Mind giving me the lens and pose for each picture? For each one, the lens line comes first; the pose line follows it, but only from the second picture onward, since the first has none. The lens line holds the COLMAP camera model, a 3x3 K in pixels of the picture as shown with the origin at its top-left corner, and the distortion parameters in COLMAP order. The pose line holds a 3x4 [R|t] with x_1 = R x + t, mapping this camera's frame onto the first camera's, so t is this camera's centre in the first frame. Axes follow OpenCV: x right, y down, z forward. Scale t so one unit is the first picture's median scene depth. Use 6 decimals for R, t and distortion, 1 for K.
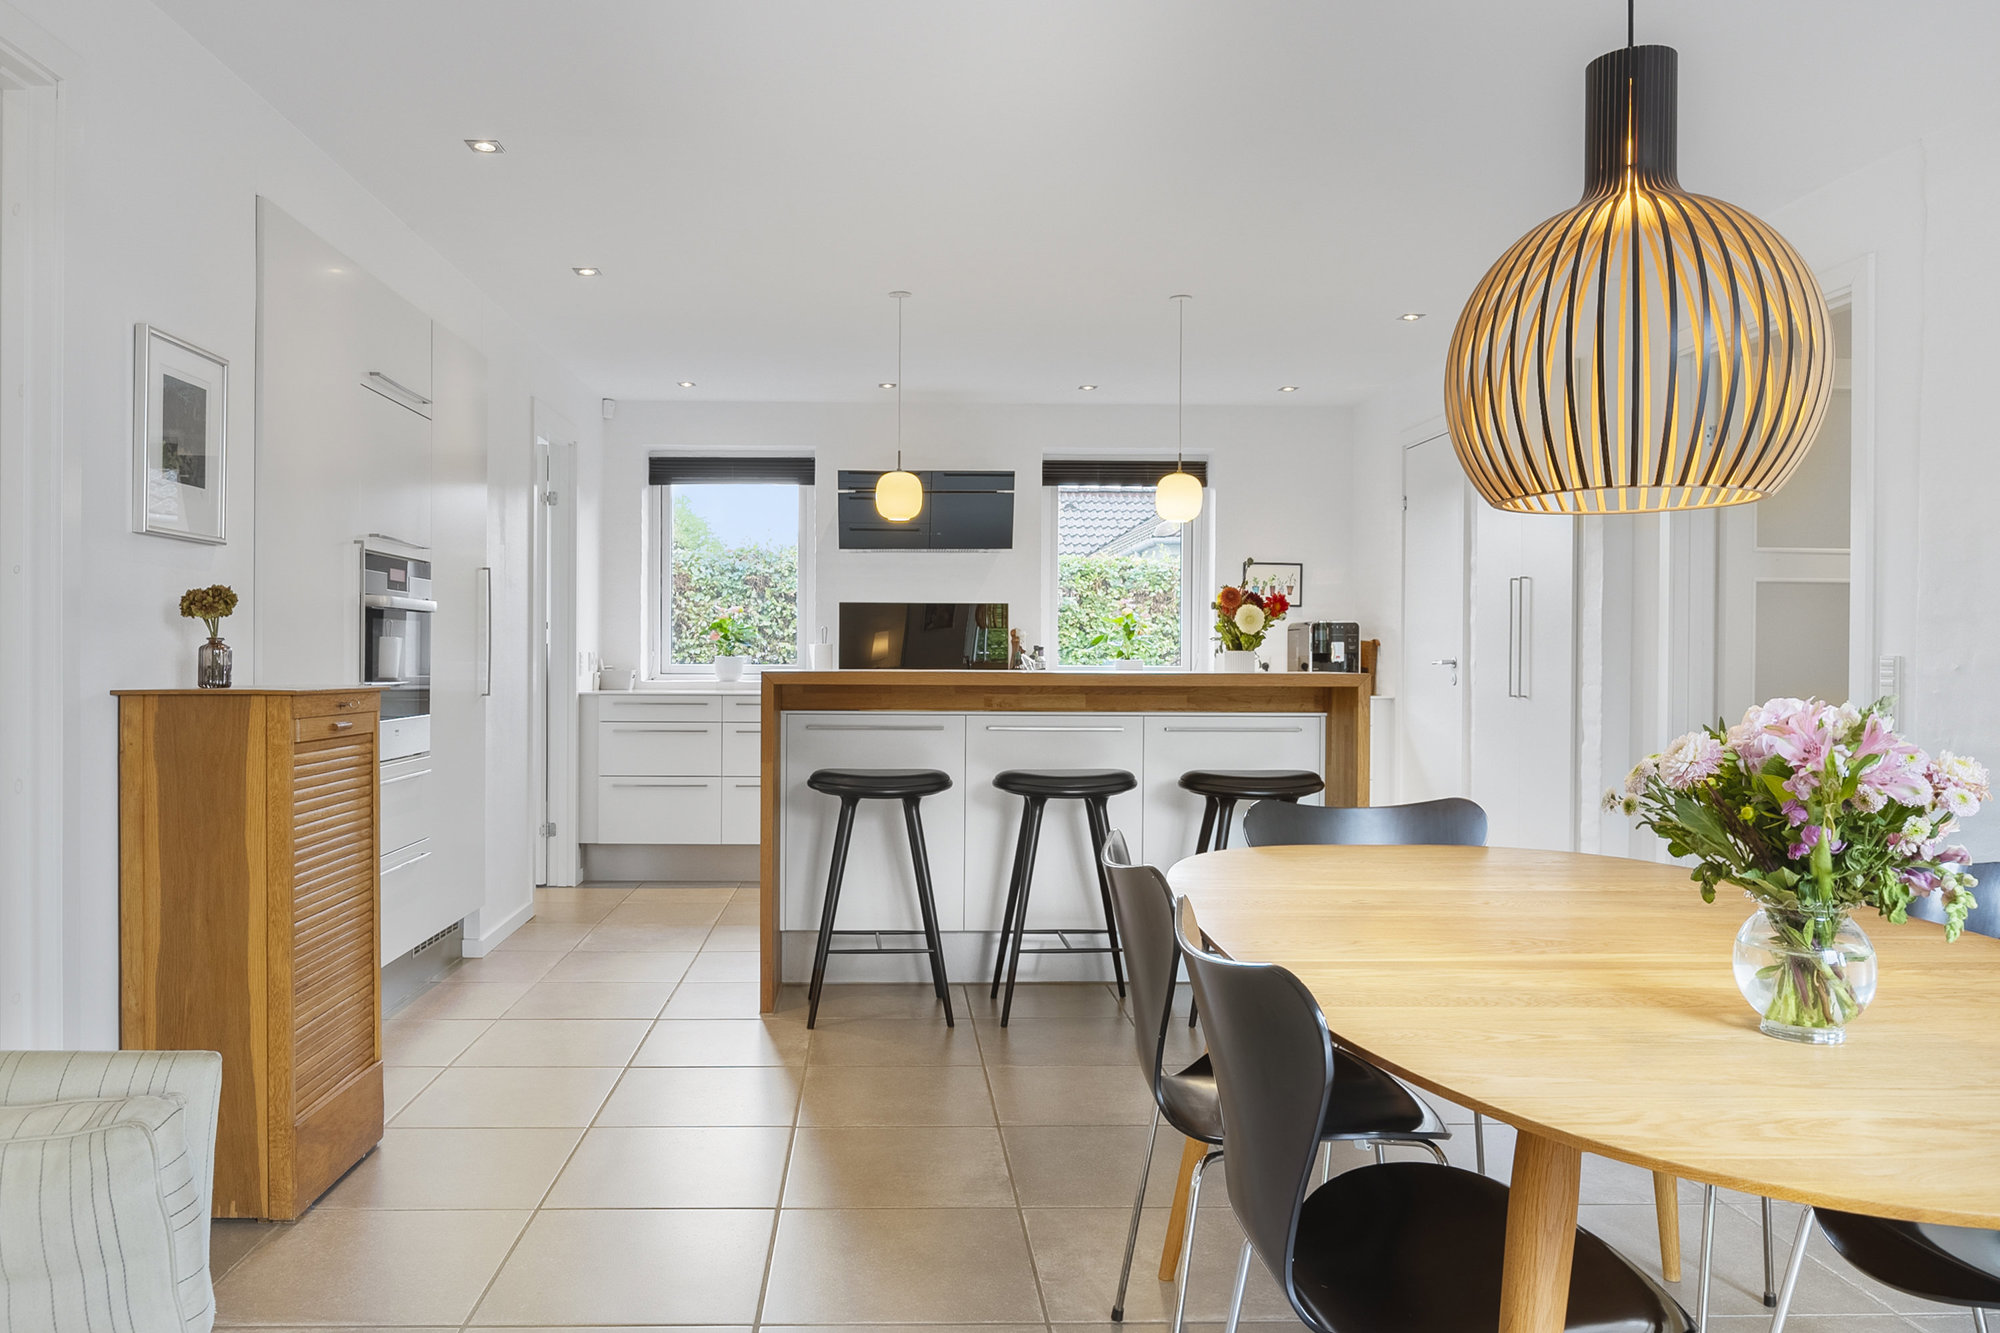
lens RADIAL K [[1399.2, 0, 997.2], [0, 1399.2, 656.9], [0, 0, 1]] dist [-0.002232, -0.005192]
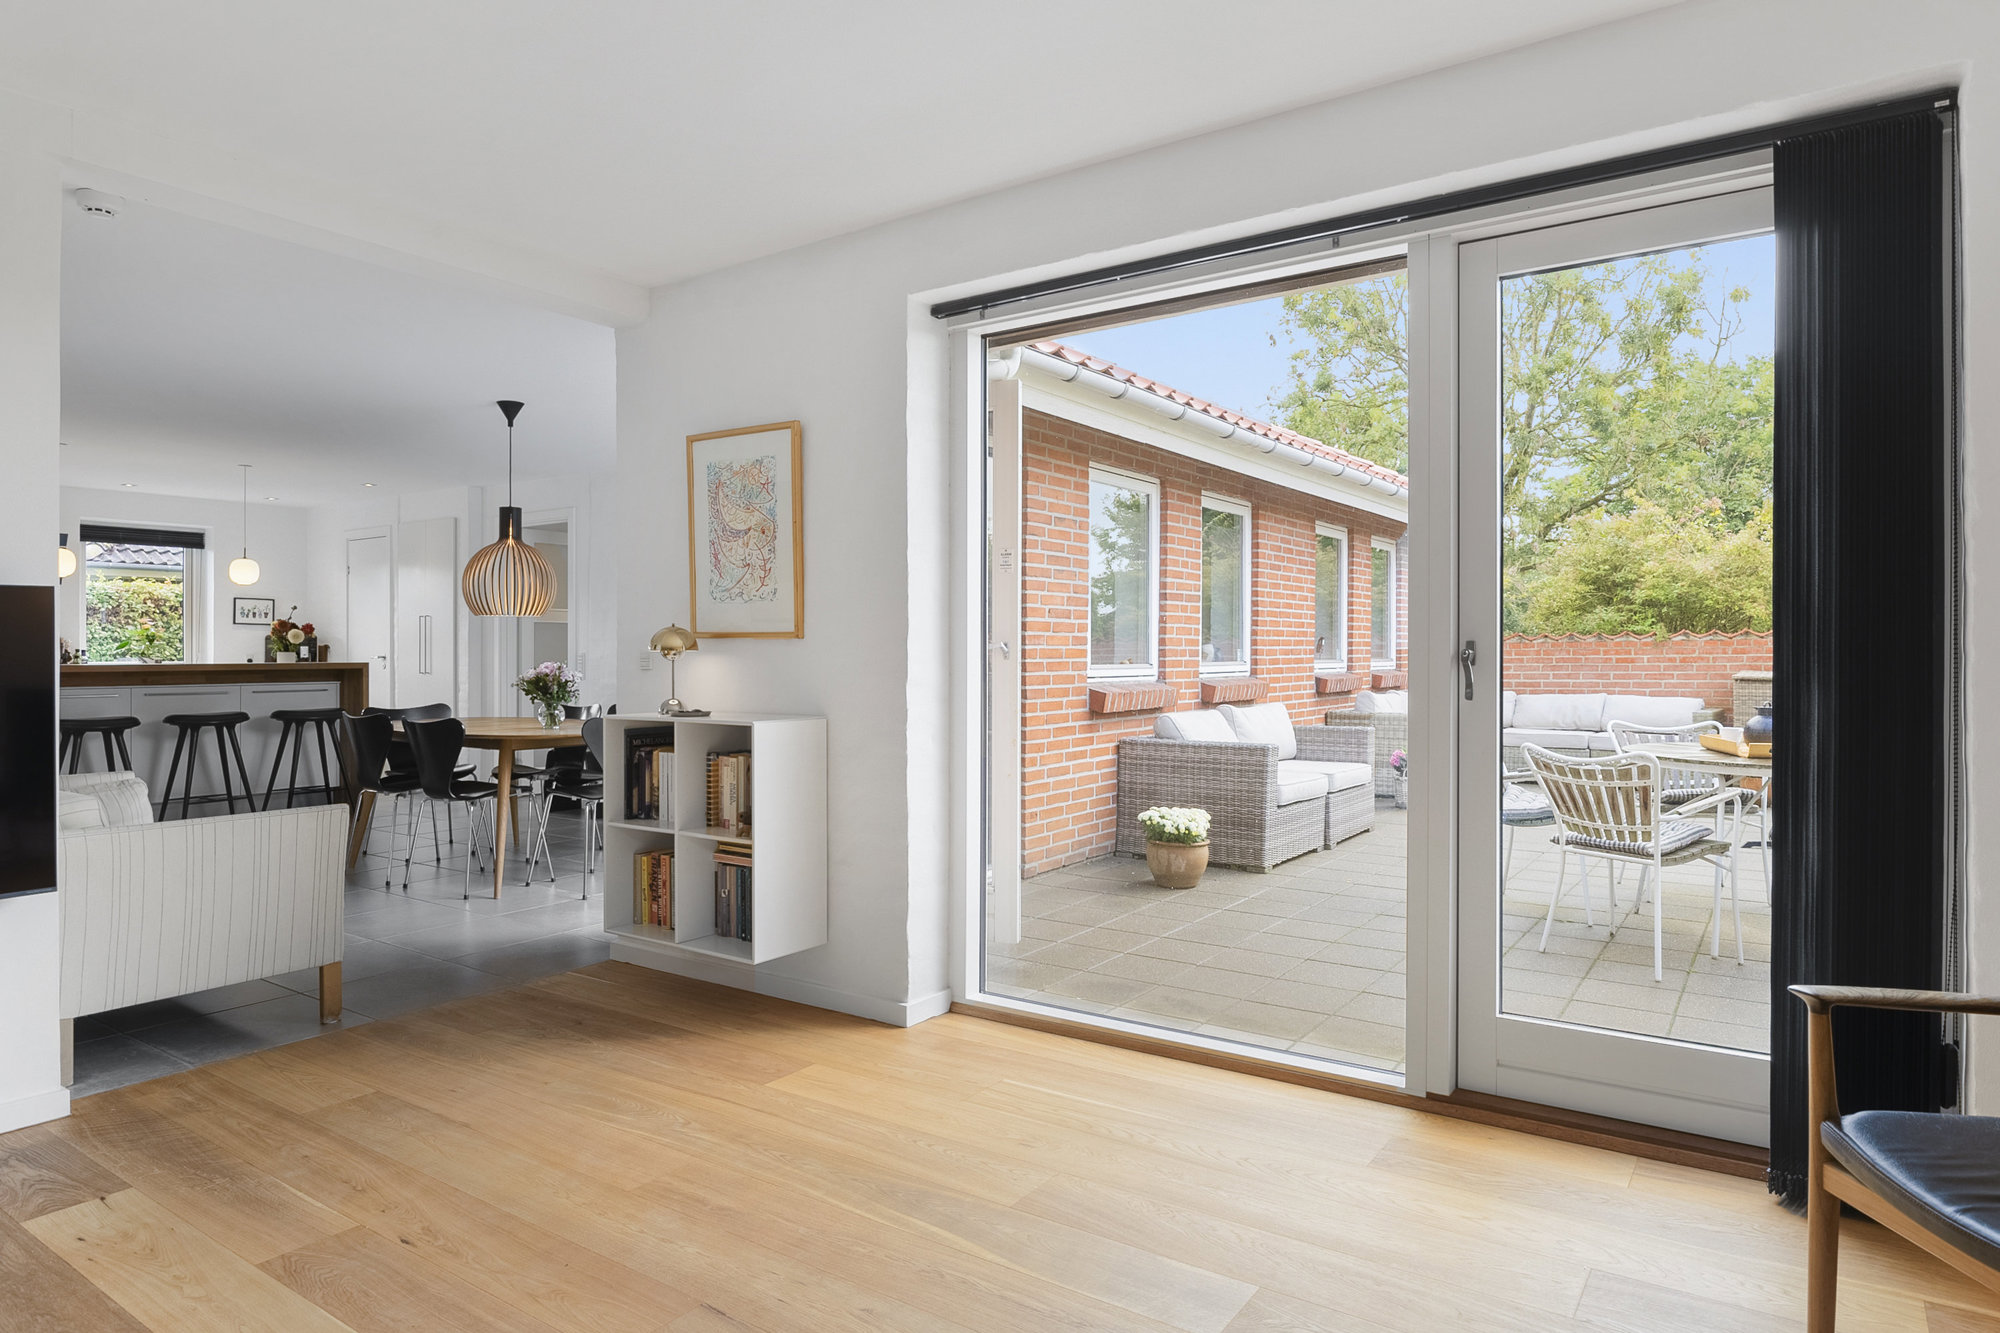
lens RADIAL K [[1174.0, 0, 1001.8], [0, 1174.0, 657.7], [0, 0, 1]] dist [-0.002616, 0.000294]
pose [[0.630434, -0.010698, 0.776169, -0.526996], [0.006685, 0.999943, 0.008353, -0.003629], [-0.776214, -0.000077, 0.630470, -0.918066]]
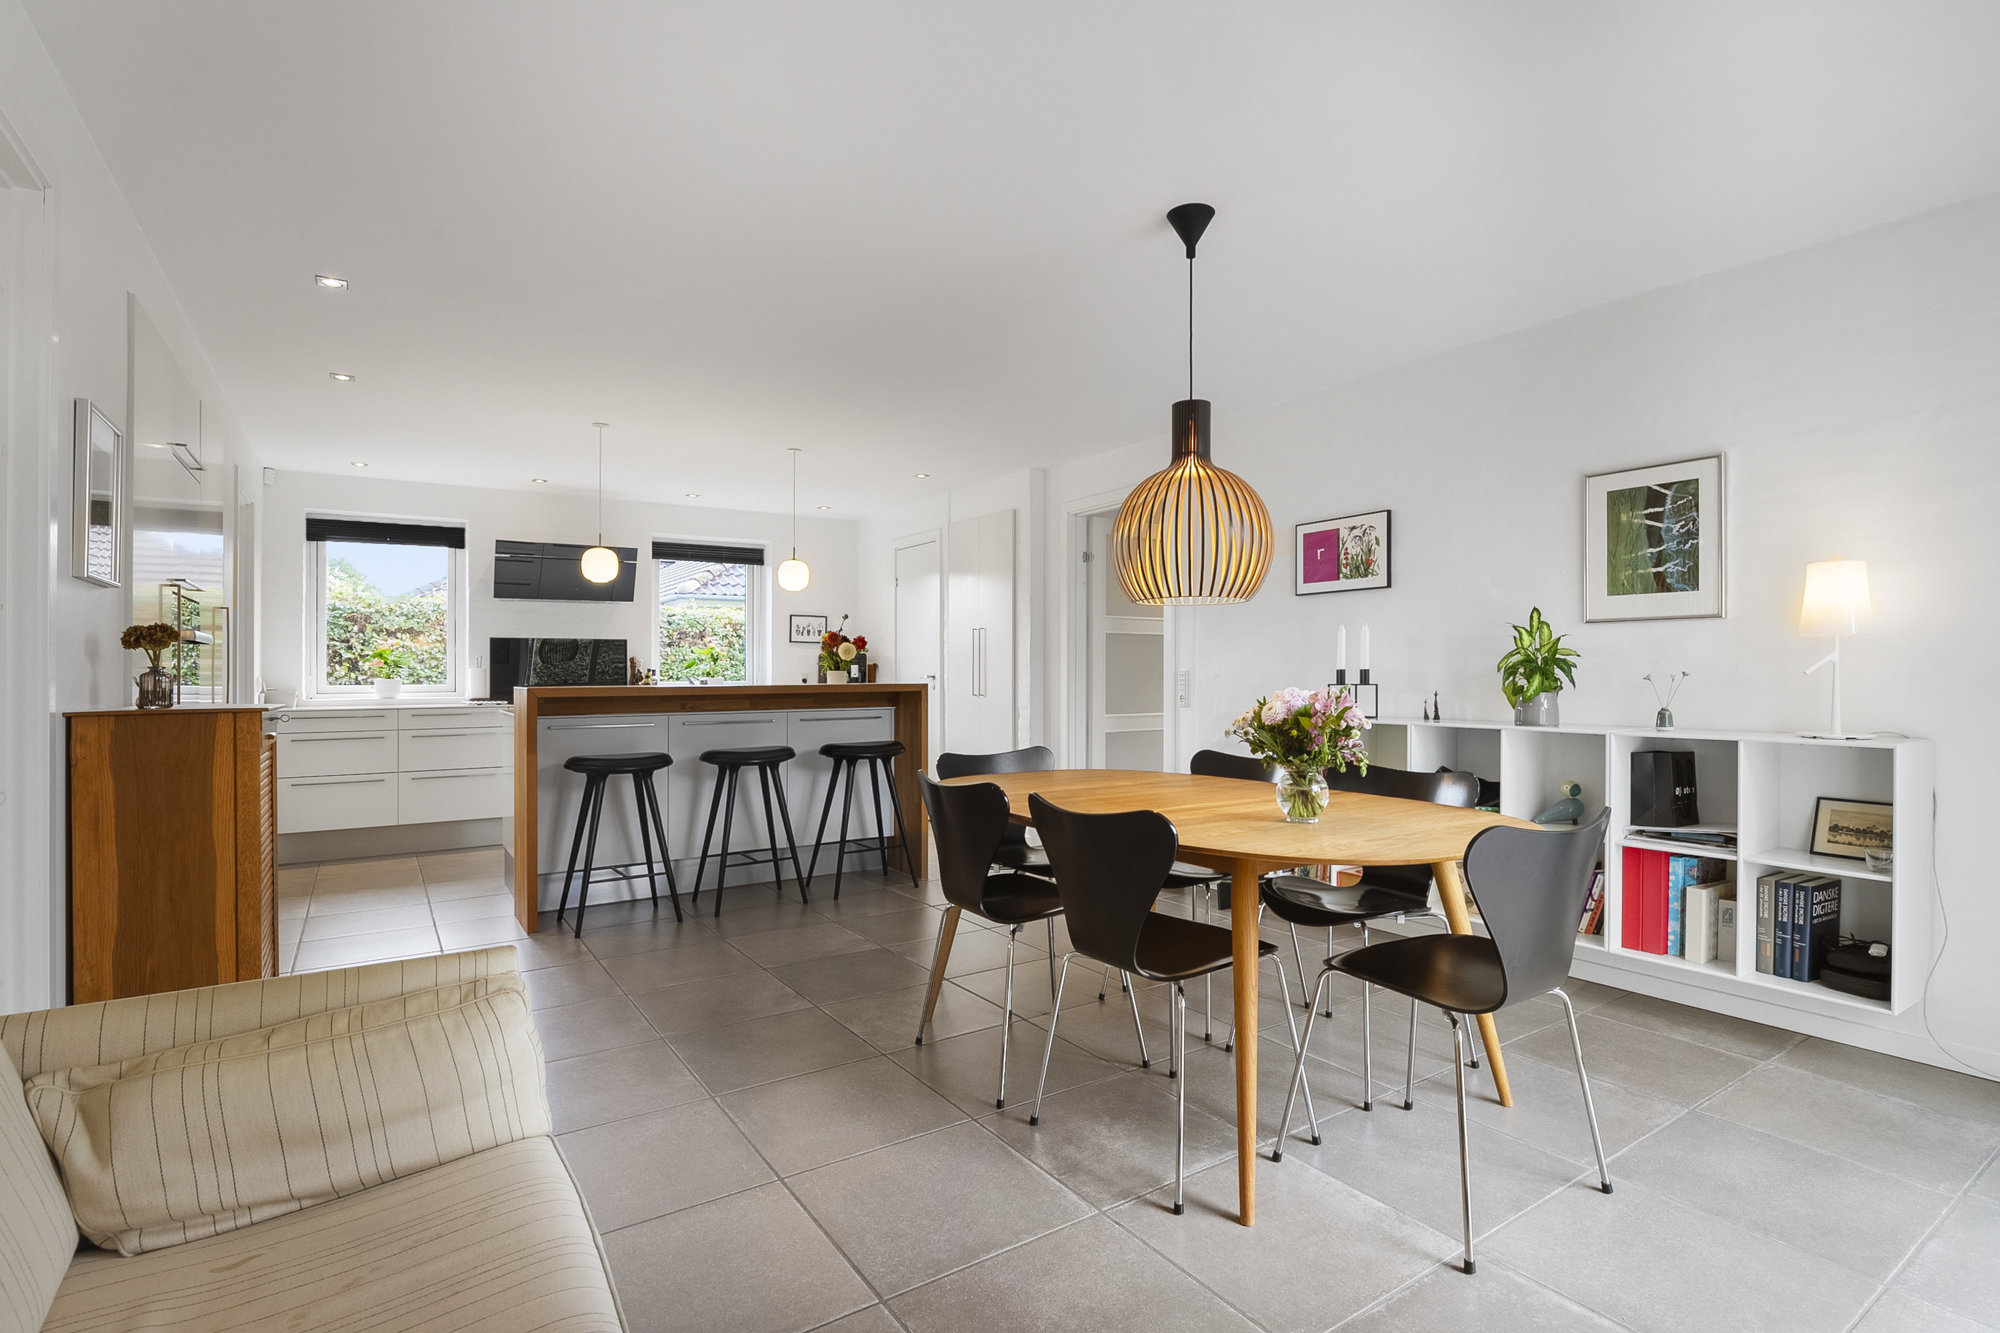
lens RADIAL K [[921.6, 0, 1037.4], [0, 921.6, 667.2], [0, 0, 1]] dist [-0.000587, -0.000062]
pose [[0.851338, -0.006894, 0.524573, -0.214443], [0.011018, 0.999928, -0.004740, -0.000678], [-0.524502, 0.009815, 0.851353, -0.047469]]
